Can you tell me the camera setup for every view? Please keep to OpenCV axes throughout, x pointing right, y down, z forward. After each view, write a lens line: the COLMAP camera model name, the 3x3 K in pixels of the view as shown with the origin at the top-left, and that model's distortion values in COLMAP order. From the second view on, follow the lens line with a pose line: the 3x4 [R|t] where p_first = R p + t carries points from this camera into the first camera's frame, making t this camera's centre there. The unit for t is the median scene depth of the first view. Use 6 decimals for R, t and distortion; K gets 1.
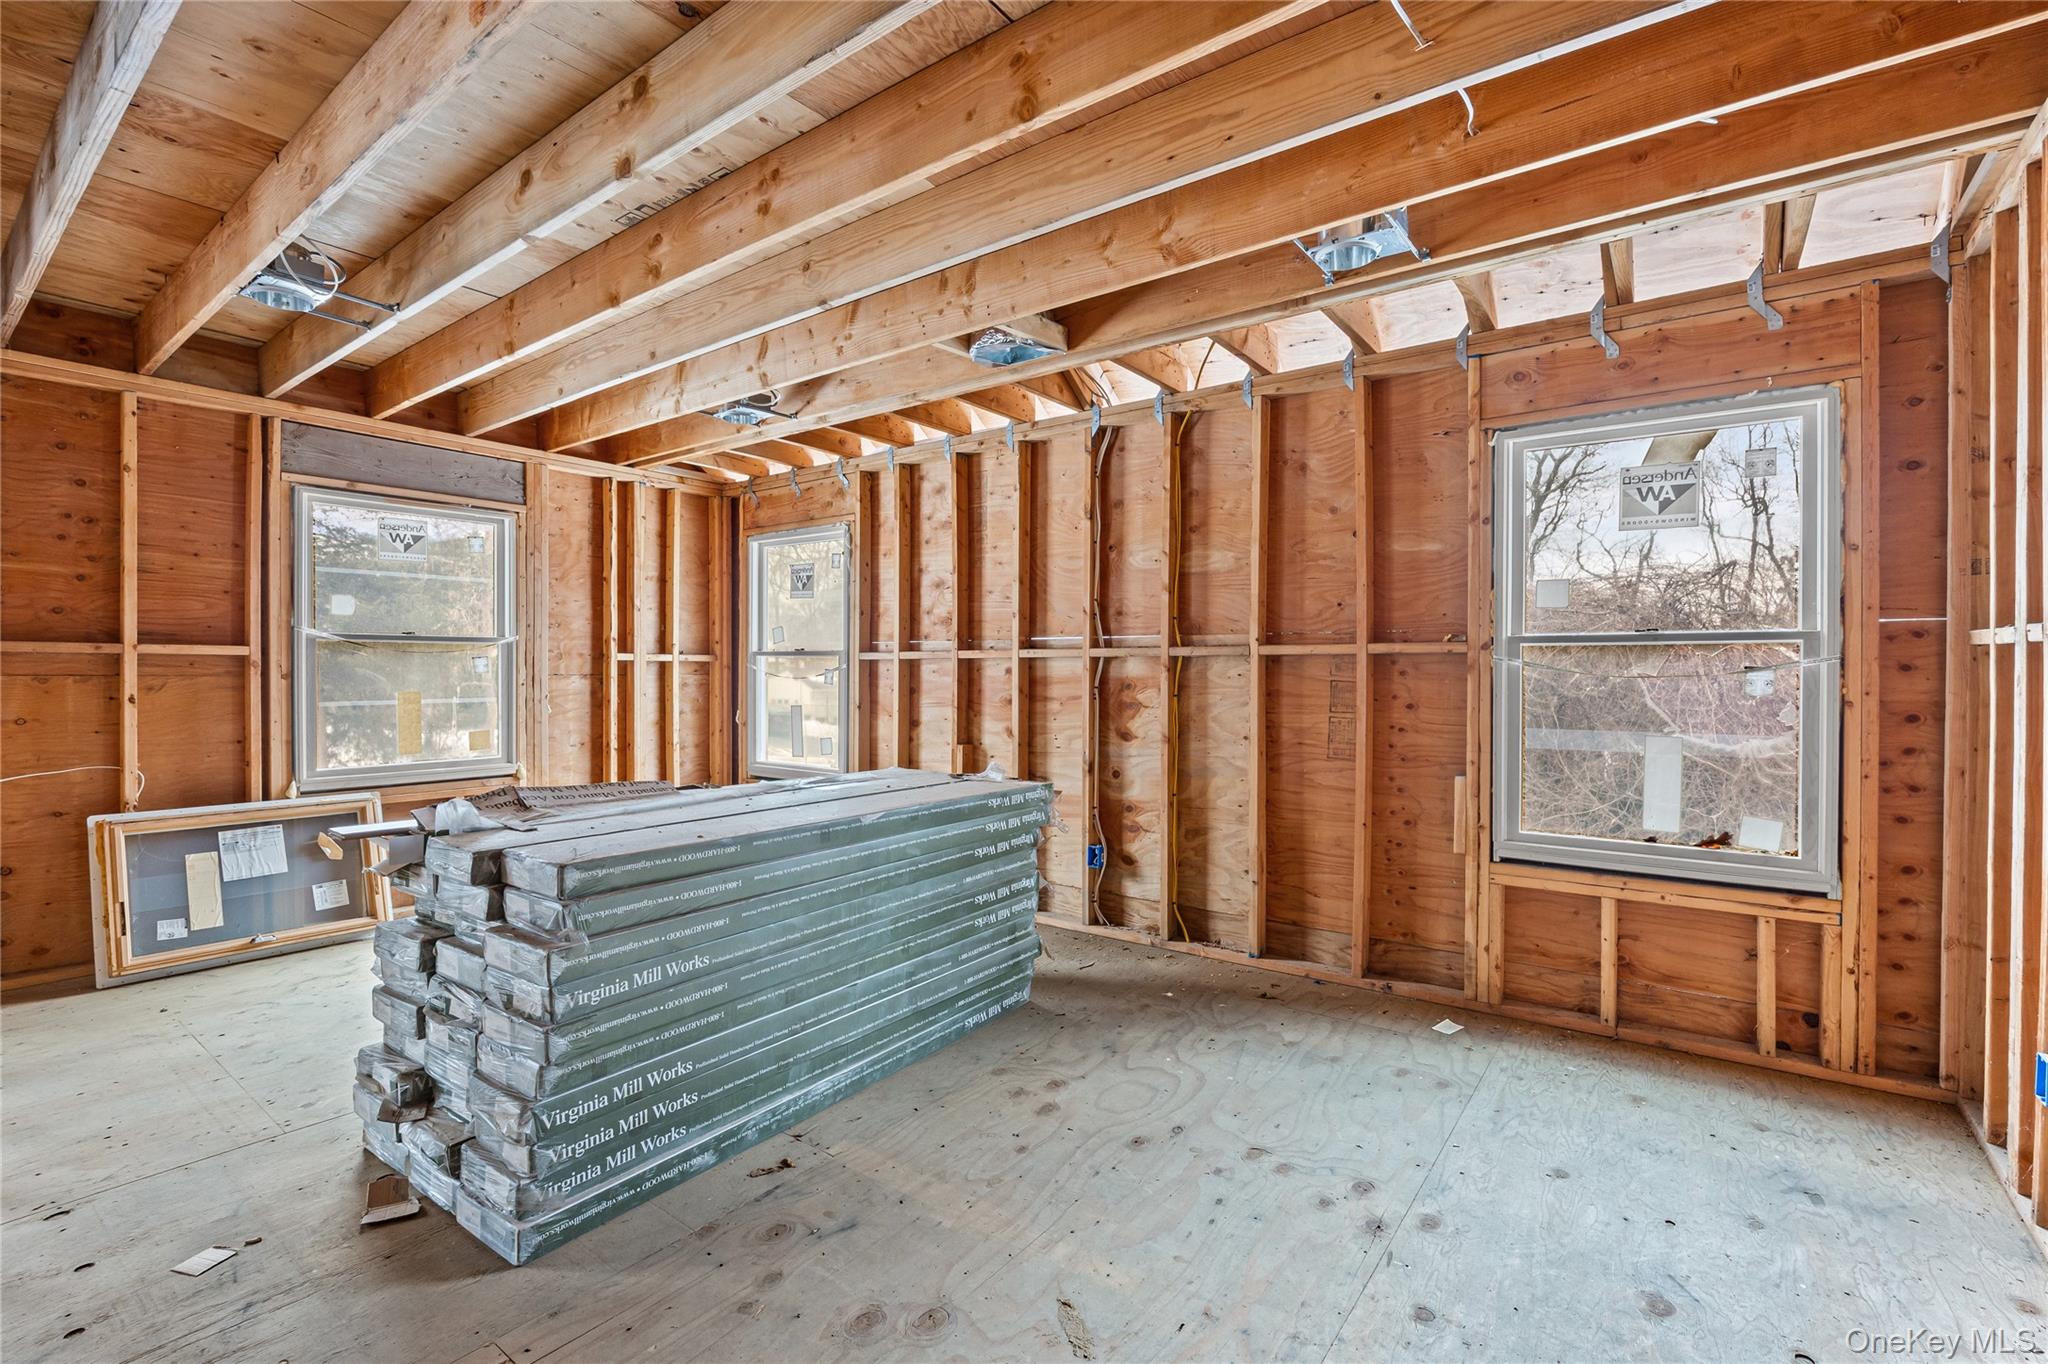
lens RADIAL K [[895.0, 0, 1028.1], [0, 895.0, 676.3], [0, 0, 1]] dist [-0.012002, -0.000006]
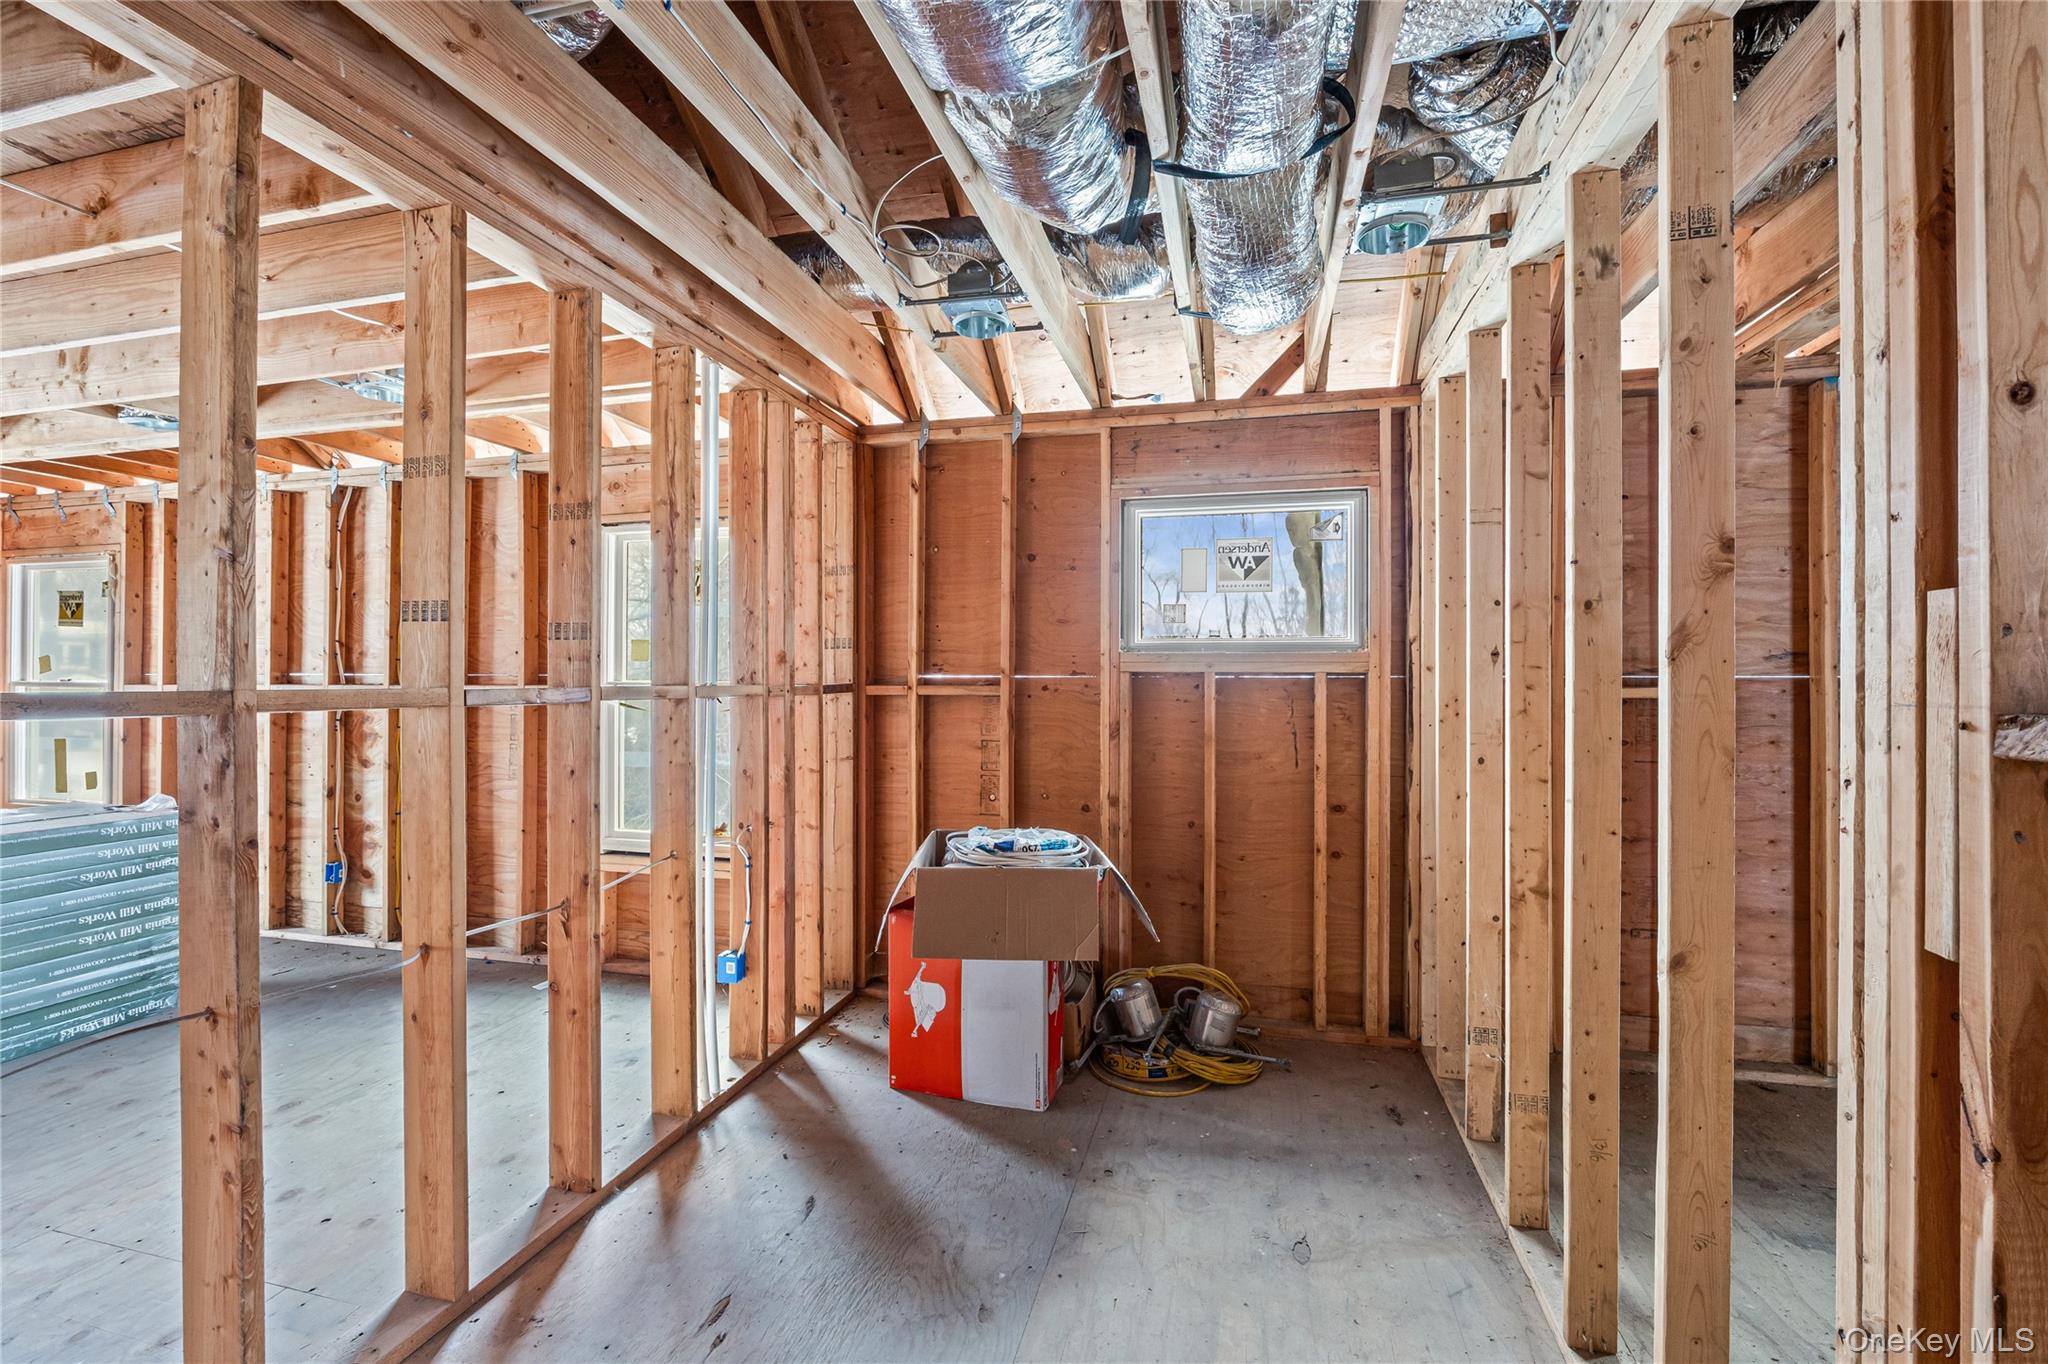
lens RADIAL K [[886.9, 0, 1013.5], [0, 886.9, 675.8], [0, 0, 1]] dist [-0.002725, -0.000295]
pose [[0.933921, 0.002981, 0.357468, 0.468921], [0.001949, 0.999908, -0.013429, -0.025999], [-0.357475, 0.013239, 0.933829, -0.326149]]
